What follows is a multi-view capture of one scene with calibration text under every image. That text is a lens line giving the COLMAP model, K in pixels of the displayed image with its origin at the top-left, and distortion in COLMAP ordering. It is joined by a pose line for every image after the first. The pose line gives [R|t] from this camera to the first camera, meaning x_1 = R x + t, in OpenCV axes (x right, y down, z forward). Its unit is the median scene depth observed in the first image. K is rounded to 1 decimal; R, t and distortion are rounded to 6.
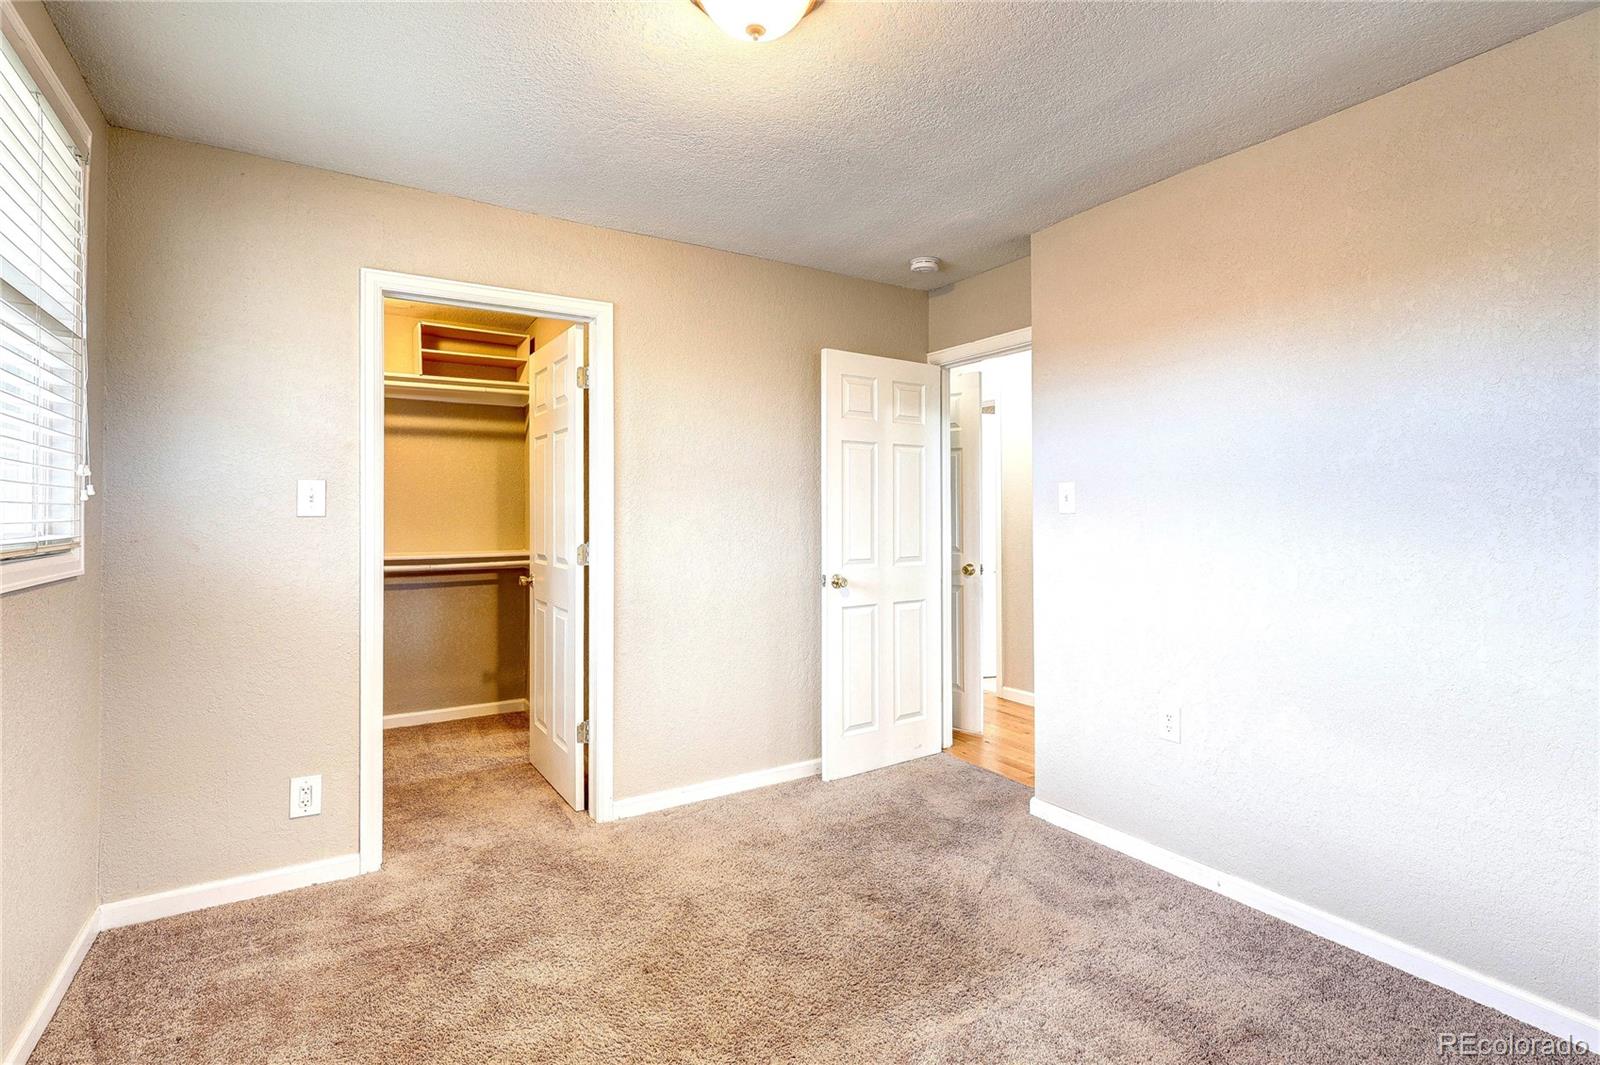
lens RADIAL K [[754.2, 0, 821.4], [0, 754.2, 504.0], [0, 0, 1]] dist [-0.005695, 0.000346]
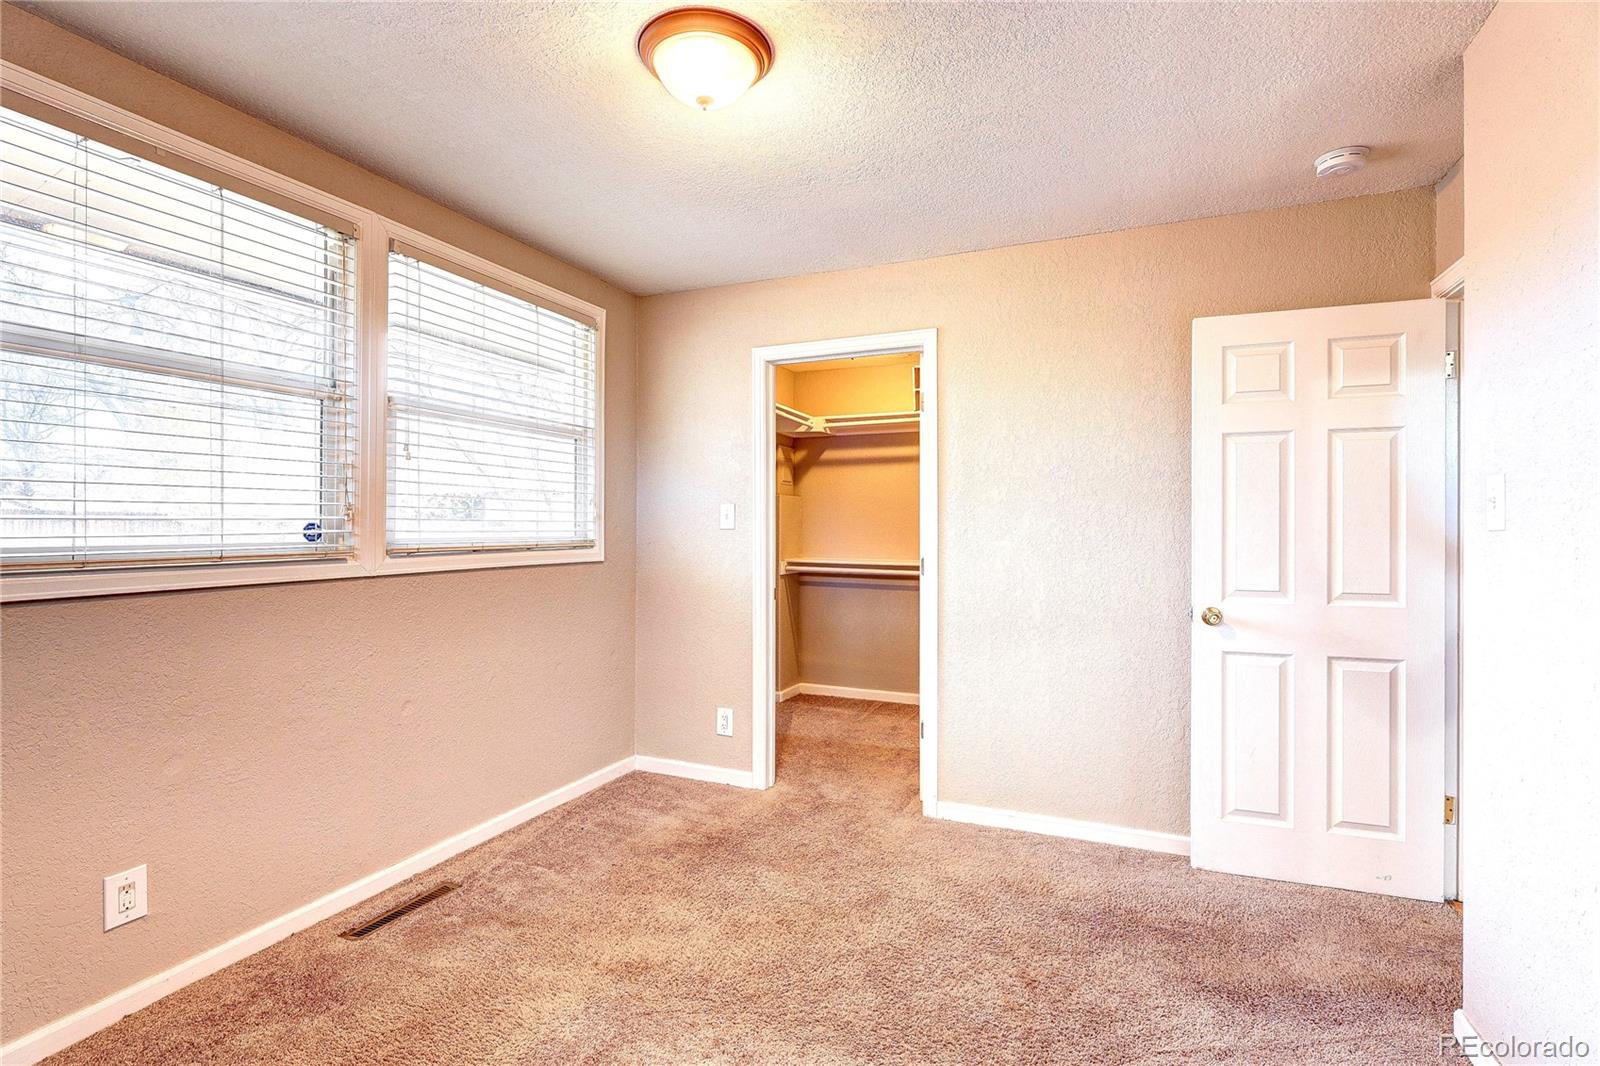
lens RADIAL K [[754.2, 0, 806.3], [0, 754.2, 529.4], [0, 0, 1]] dist [-0.005695, 0.000346]
pose [[0.562331, 0.002340, -0.826909, 0.463721], [0.004990, 0.999968, 0.006223, 0.007271], [0.826897, -0.007626, 0.562301, 0.242856]]
